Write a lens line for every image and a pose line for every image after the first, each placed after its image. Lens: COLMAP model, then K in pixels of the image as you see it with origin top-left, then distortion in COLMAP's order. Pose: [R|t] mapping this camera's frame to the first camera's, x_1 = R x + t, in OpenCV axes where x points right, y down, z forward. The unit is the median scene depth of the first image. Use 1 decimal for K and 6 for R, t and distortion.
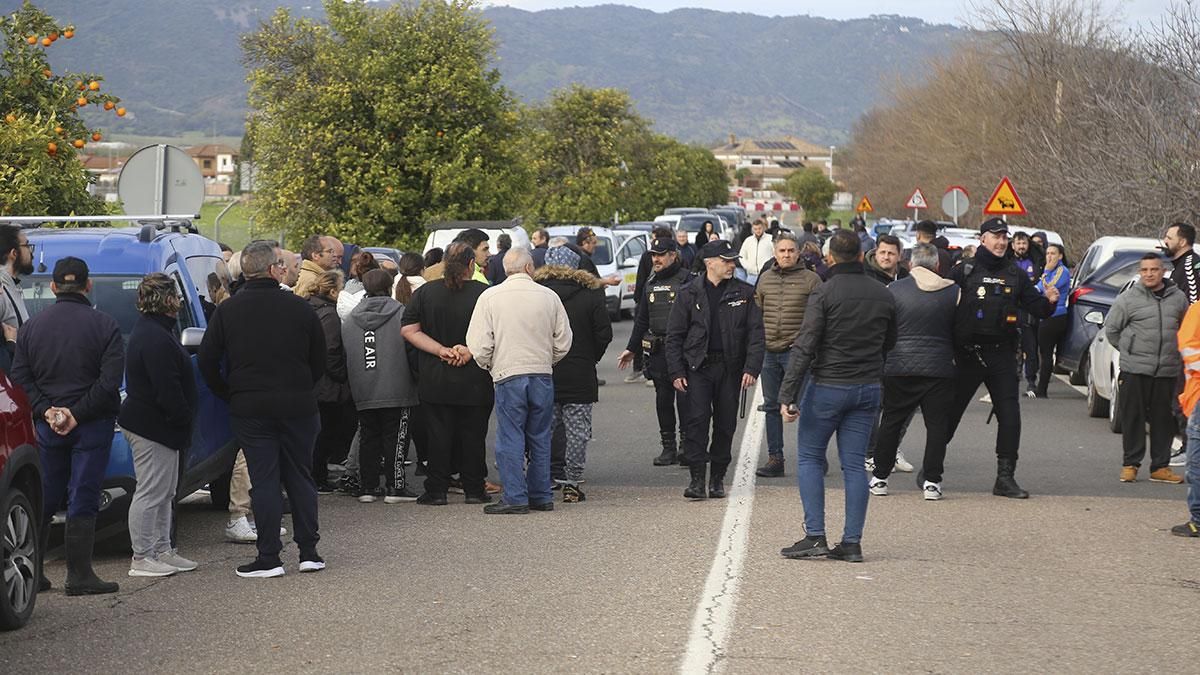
lens RADIAL K [[3159.4, 0, 600.0], [0, 3159.4, 337.5], [0, 0, 1]] dist [0.539584, -0.125843]
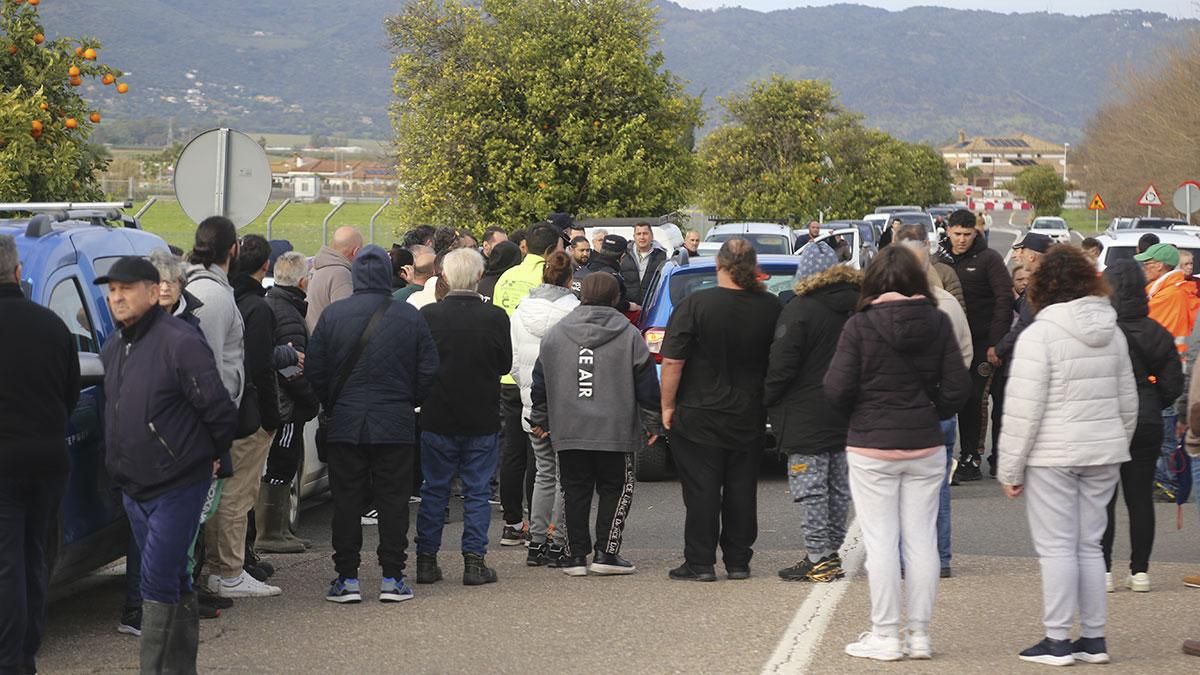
lens RADIAL K [[3159.4, 0, 600.0], [0, 3159.4, 337.5], [0, 0, 1]] dist [0.539584, -0.125843]
pose [[0.997334, 0.000208, -0.072978, 0.009381], [-0.000242, 1.000000, -0.000454, -0.001203], [0.072978, 0.000471, 0.997333, 0.050196]]
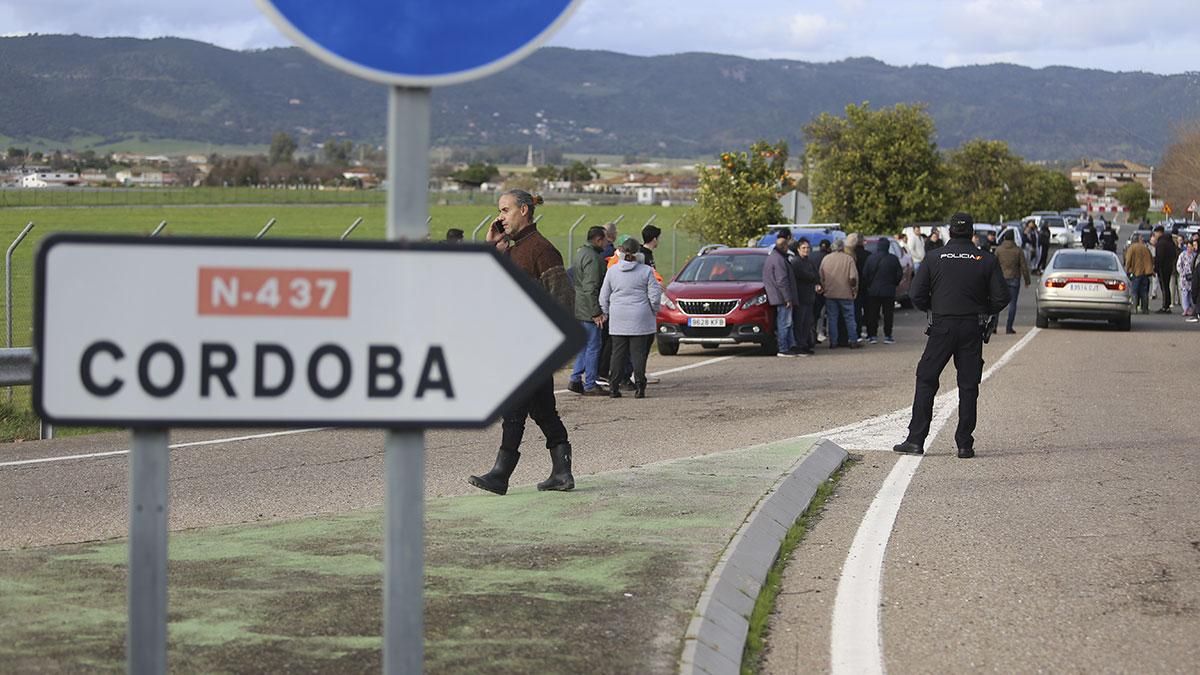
lens RADIAL K [[2286.3, 0, 600.0], [0, 2286.3, 337.5], [0, 0, 1]] dist [-0.317529, -0.010754]
pose [[0.985206, 0.005289, -0.171292, 0.001471], [-0.002542, 0.999865, 0.016255, 0.006141], [0.171355, -0.015579, 0.985086, -0.210835]]
